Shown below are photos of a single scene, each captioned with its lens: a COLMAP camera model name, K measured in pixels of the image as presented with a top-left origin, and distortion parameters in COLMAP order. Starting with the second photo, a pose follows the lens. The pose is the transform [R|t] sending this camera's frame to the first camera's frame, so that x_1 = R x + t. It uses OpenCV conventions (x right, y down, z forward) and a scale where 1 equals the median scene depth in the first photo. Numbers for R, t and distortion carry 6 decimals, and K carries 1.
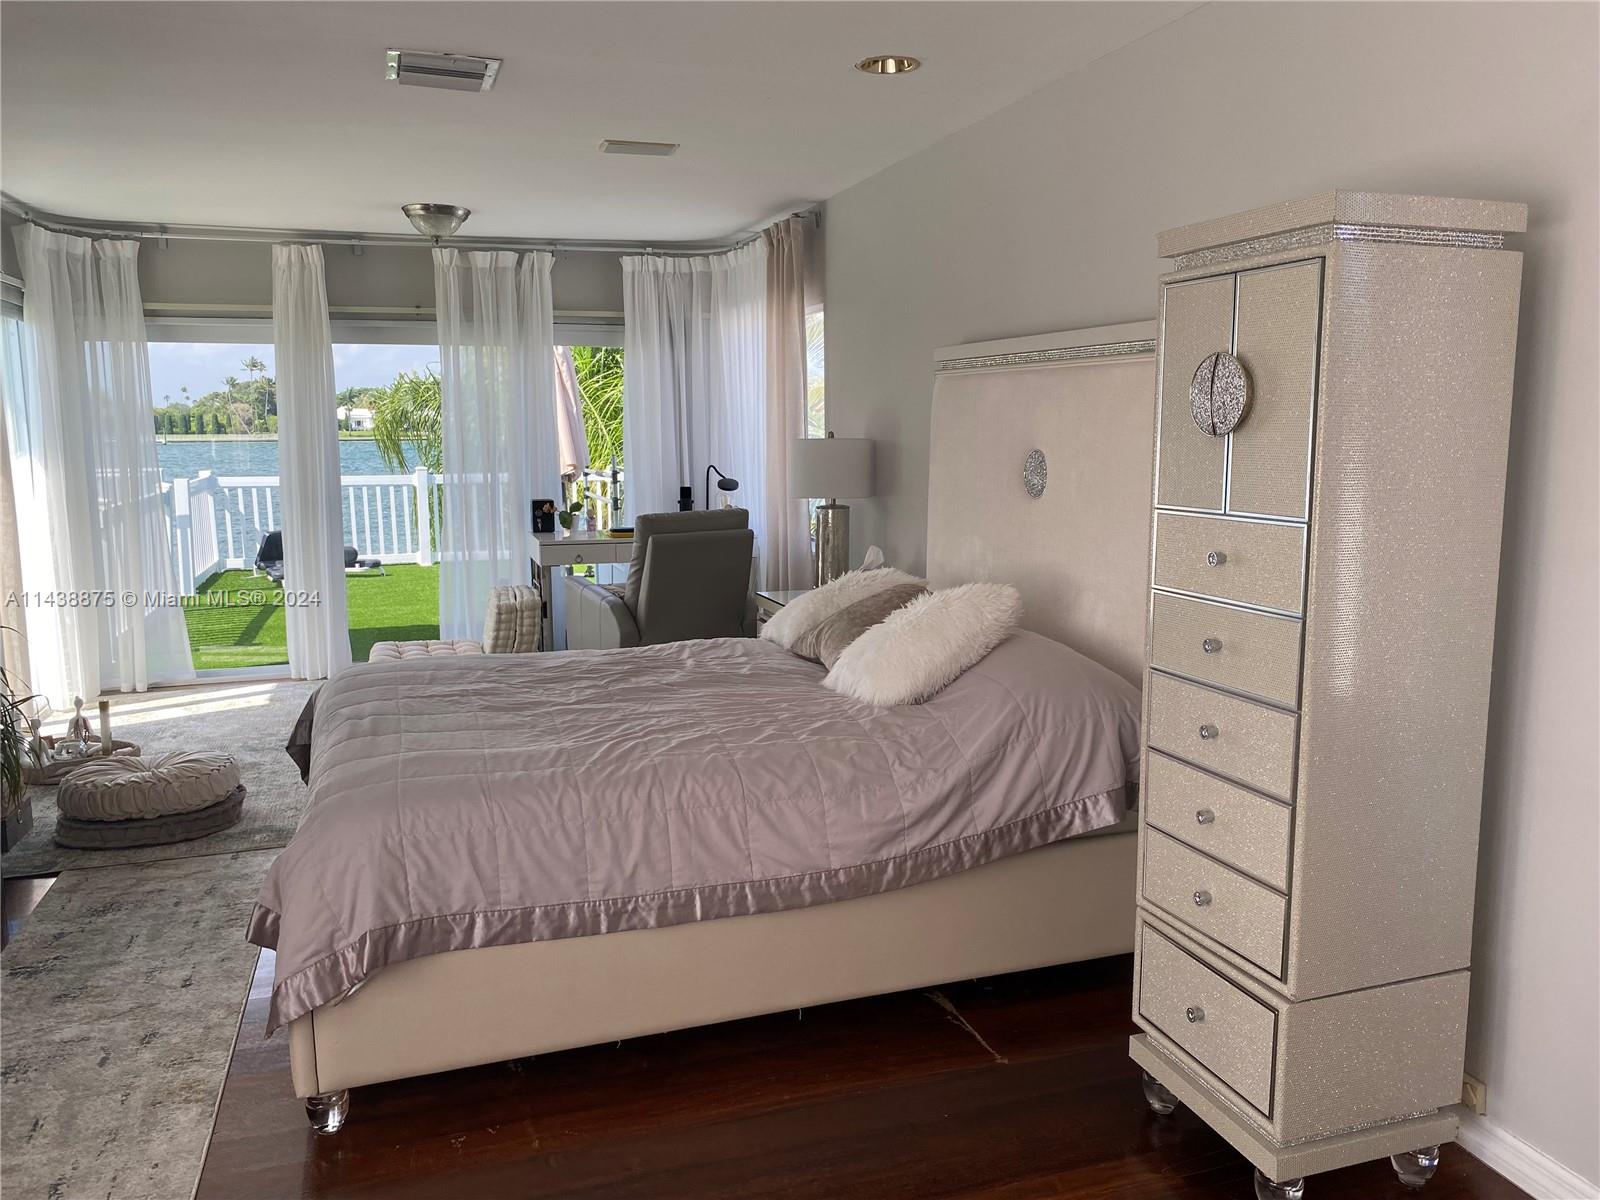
lens RADIAL K [[1196.4, 0, 801.0], [0, 1196.4, 589.1], [0, 0, 1]] dist [0.008616, -0.039911]
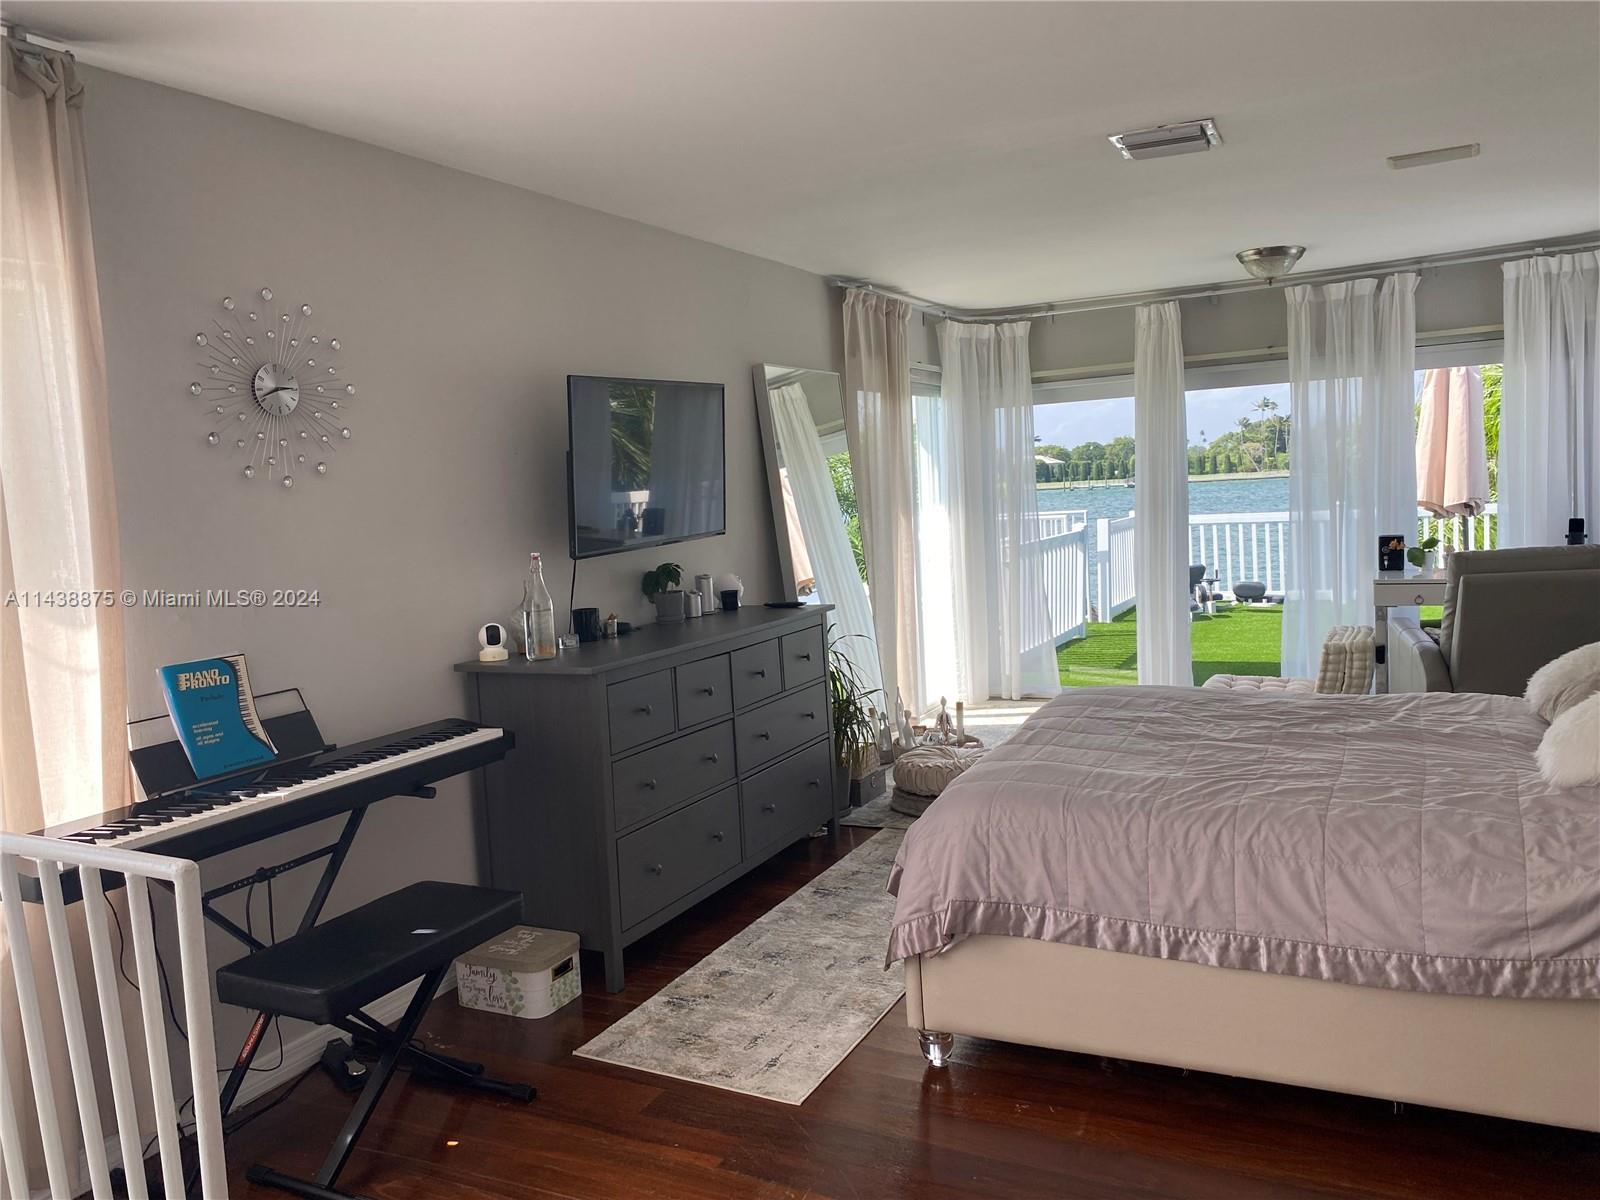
lens RADIAL K [[1196.4, 0, 799.9], [0, 1196.4, 591.8], [0, 0, 1]] dist [0.008616, -0.039911]
pose [[0.691356, 0.027598, -0.721987, 0.188180], [-0.046892, 0.998877, -0.006720, -0.003839], [0.720991, 0.038501, 0.691874, 0.023894]]
